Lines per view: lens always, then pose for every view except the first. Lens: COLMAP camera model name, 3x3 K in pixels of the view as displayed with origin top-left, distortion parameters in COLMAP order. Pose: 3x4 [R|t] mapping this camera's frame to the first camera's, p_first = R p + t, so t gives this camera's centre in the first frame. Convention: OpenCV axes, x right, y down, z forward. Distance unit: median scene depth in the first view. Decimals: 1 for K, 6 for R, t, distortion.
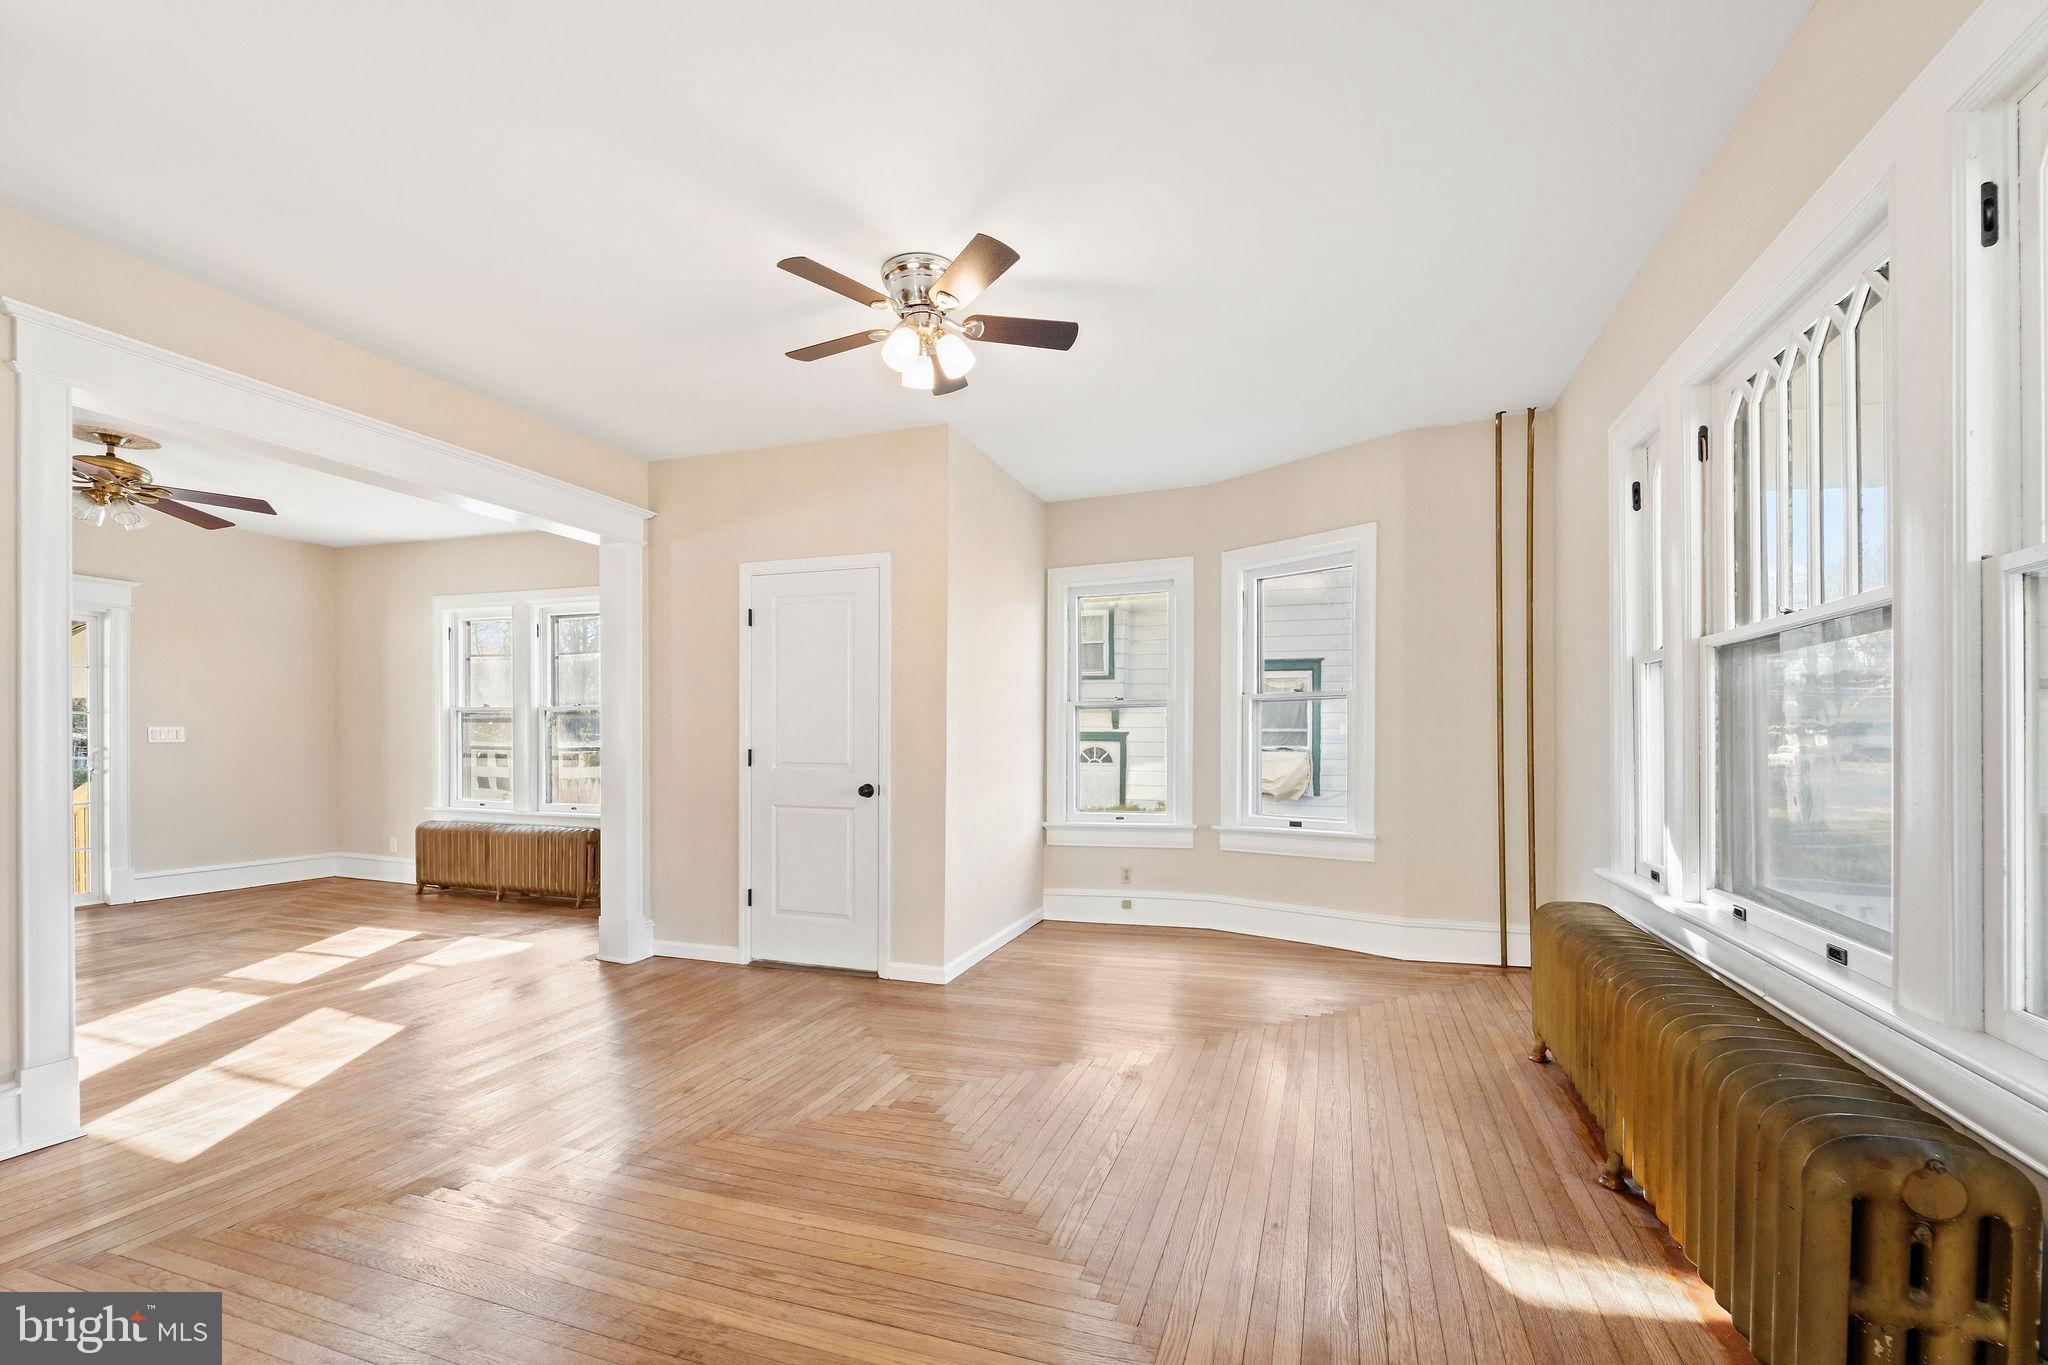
lens RADIAL K [[848.6, 0, 1032.7], [0, 848.6, 736.7], [0, 0, 1]] dist [-0.001845, -0.000101]
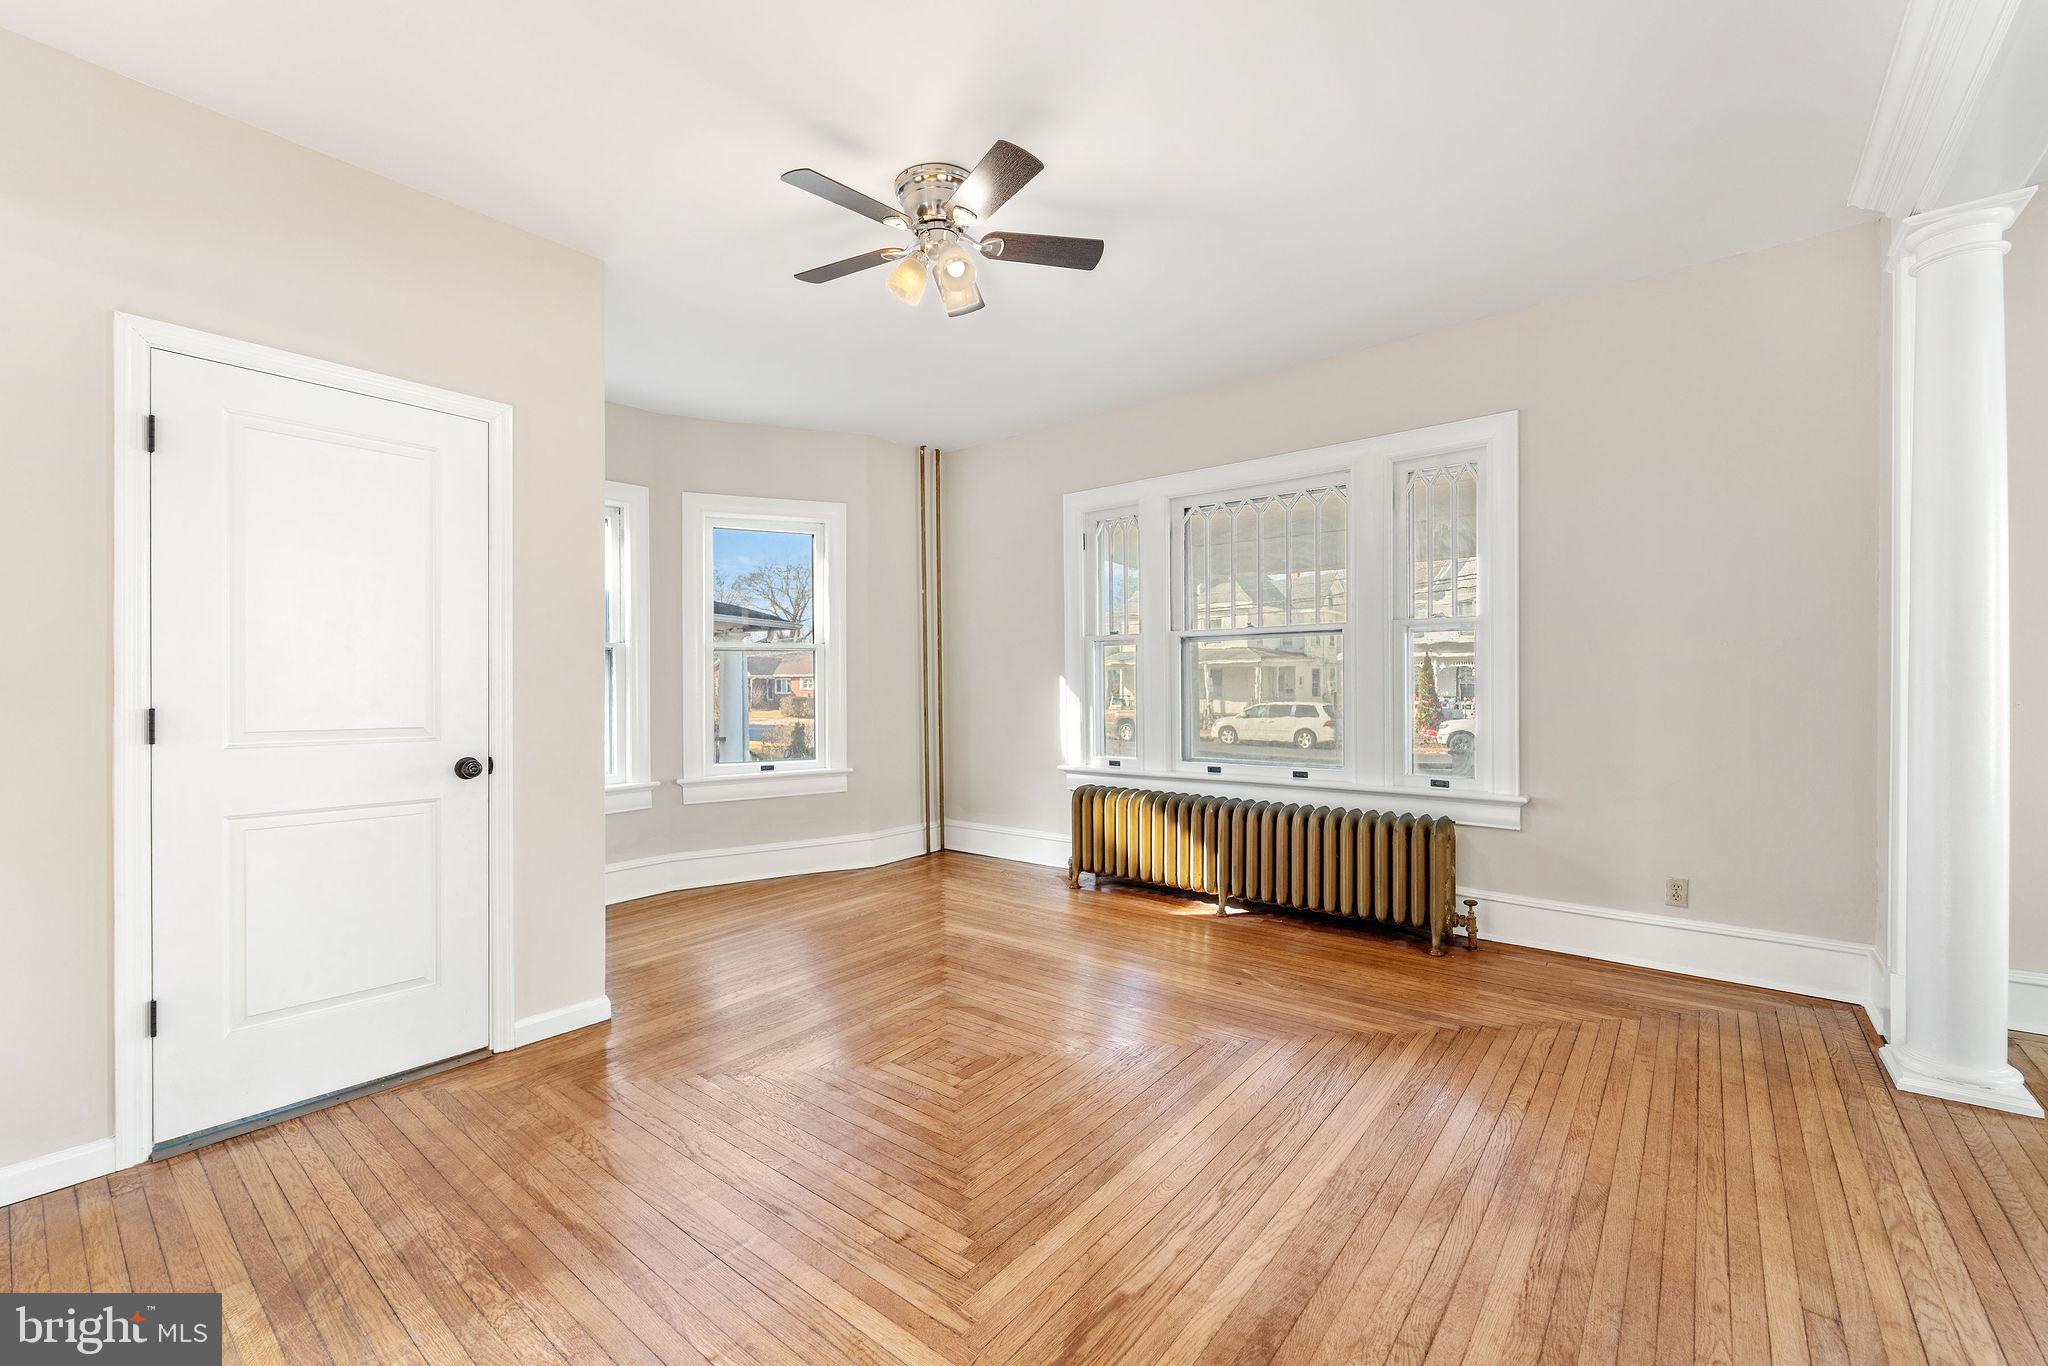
lens RADIAL K [[845.8, 0, 1003.3], [0, 845.8, 684.3], [0, 0, 1]] dist [-0.000961, -0.000029]
pose [[0.346477, 0.003338, 0.938053, -0.652613], [-0.001491, 0.999994, -0.003008, 0.001689], [-0.938057, -0.000356, 0.346480, 0.403138]]
